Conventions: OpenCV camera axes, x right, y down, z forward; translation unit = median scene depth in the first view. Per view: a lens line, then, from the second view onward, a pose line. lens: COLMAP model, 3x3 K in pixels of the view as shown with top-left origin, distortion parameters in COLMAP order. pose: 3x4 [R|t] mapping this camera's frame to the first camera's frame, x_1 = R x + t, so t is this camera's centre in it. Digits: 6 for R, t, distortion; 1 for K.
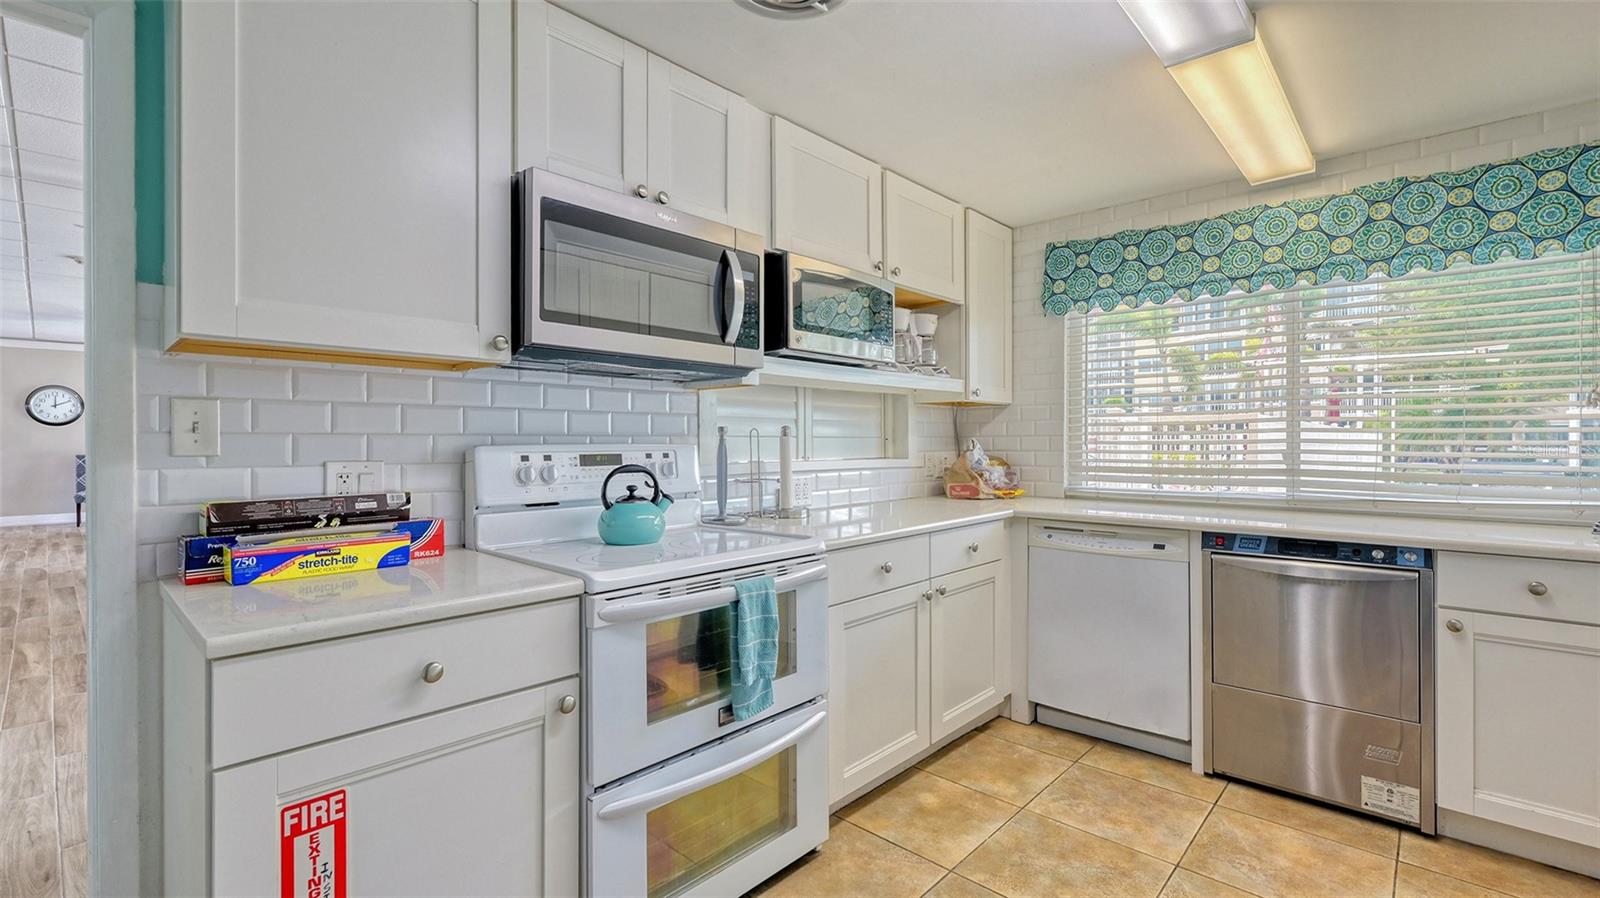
lens RADIAL K [[700.2, 0, 800.0], [0, 700.2, 449.0], [0, 0, 1]] dist [-0.001904, -0.000084]
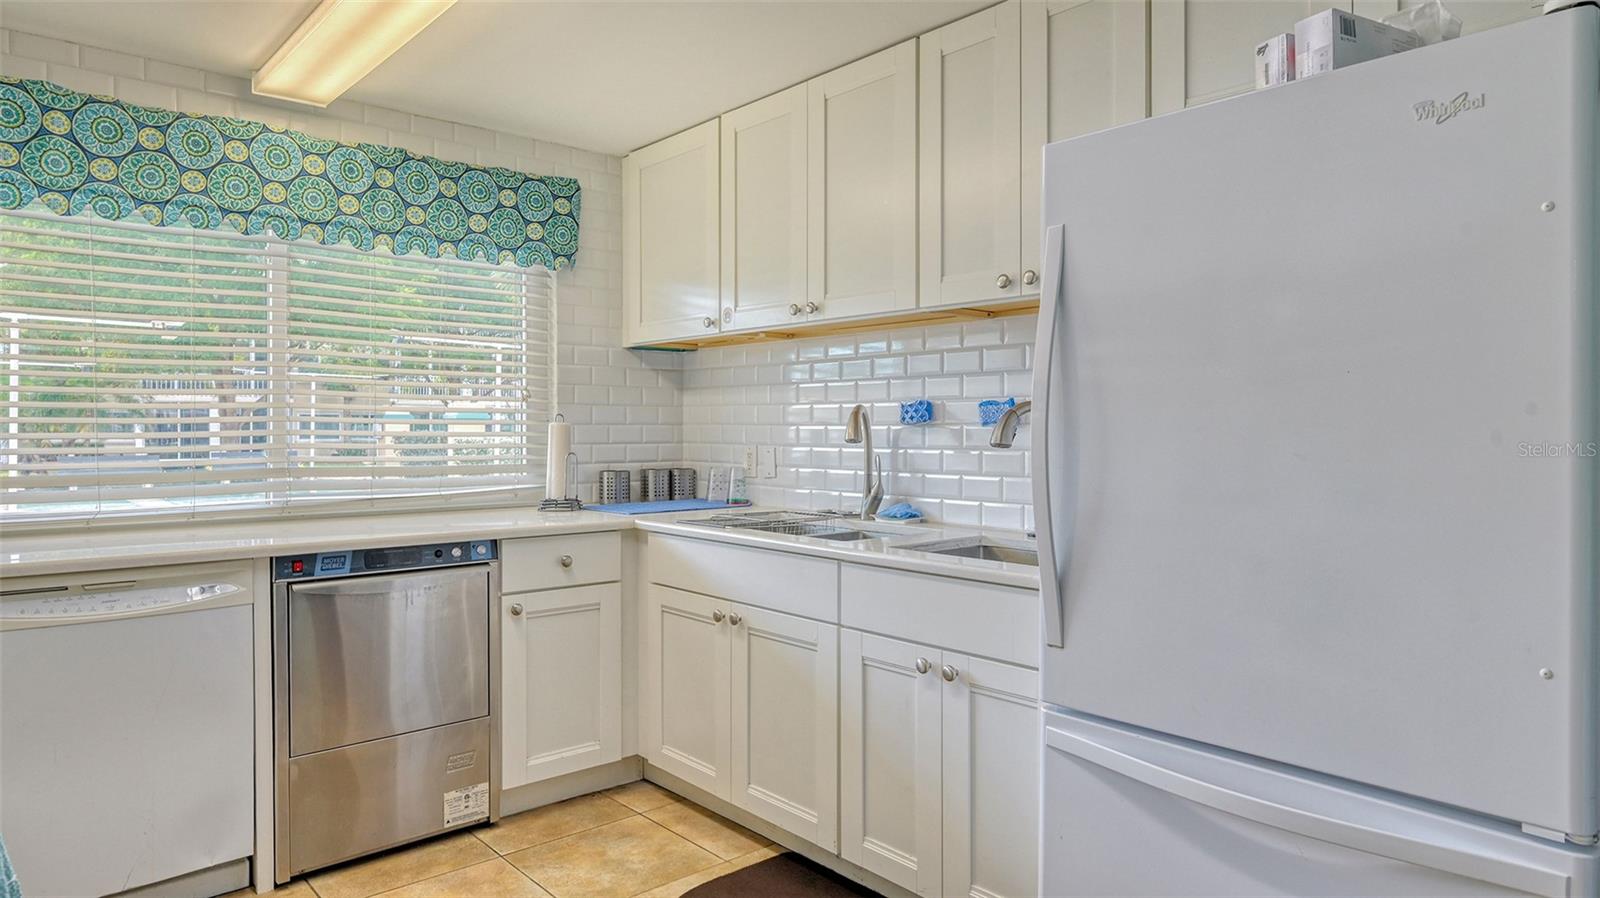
lens RADIAL K [[968.1, 0, 798.0], [0, 968.1, 443.5], [0, 0, 1]] dist [0.001112, -0.000350]
pose [[0.107681, -0.012517, 0.994107, -0.370823], [0.013178, 0.999851, 0.011162, -0.004596], [-0.994098, 0.011898, 0.107830, 0.346924]]
